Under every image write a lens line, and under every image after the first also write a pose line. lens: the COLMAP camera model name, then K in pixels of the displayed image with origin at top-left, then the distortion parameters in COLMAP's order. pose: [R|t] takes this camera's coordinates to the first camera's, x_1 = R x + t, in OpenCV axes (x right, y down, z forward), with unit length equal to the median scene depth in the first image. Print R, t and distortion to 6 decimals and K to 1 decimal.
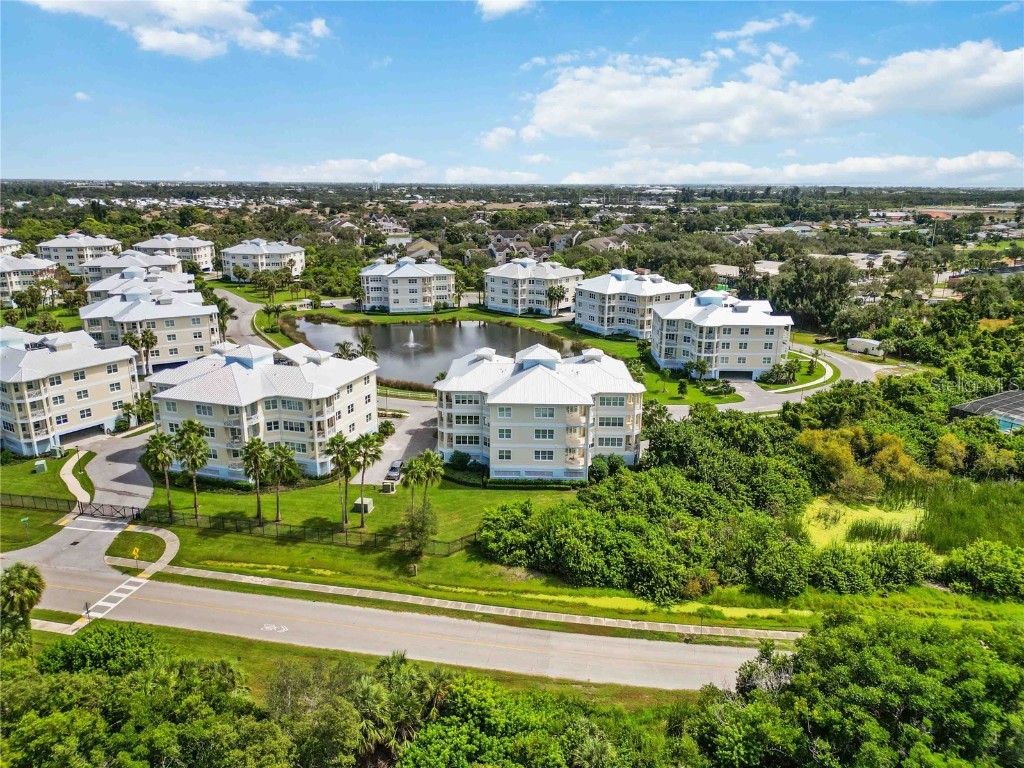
lens RADIAL K [[714.8, 0, 509.9], [0, 714.8, 383.6], [0, 0, 1]] dist [0.076997, -0.078271]
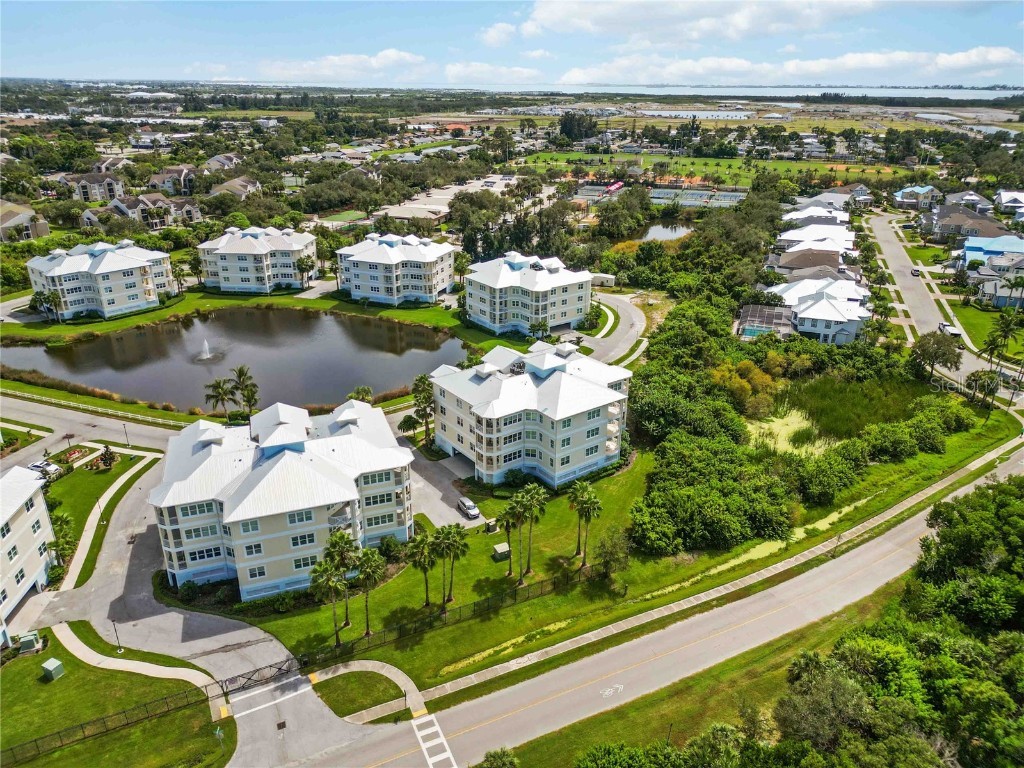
lens RADIAL K [[714.8, 0, 509.9], [0, 714.8, 383.6], [0, 0, 1]] dist [0.076997, -0.078271]
pose [[0.786048, -0.238183, 0.570436, -0.435989], [0.164057, 0.970077, 0.178984, -0.145846], [-0.595998, -0.047106, 0.801603, 0.119085]]
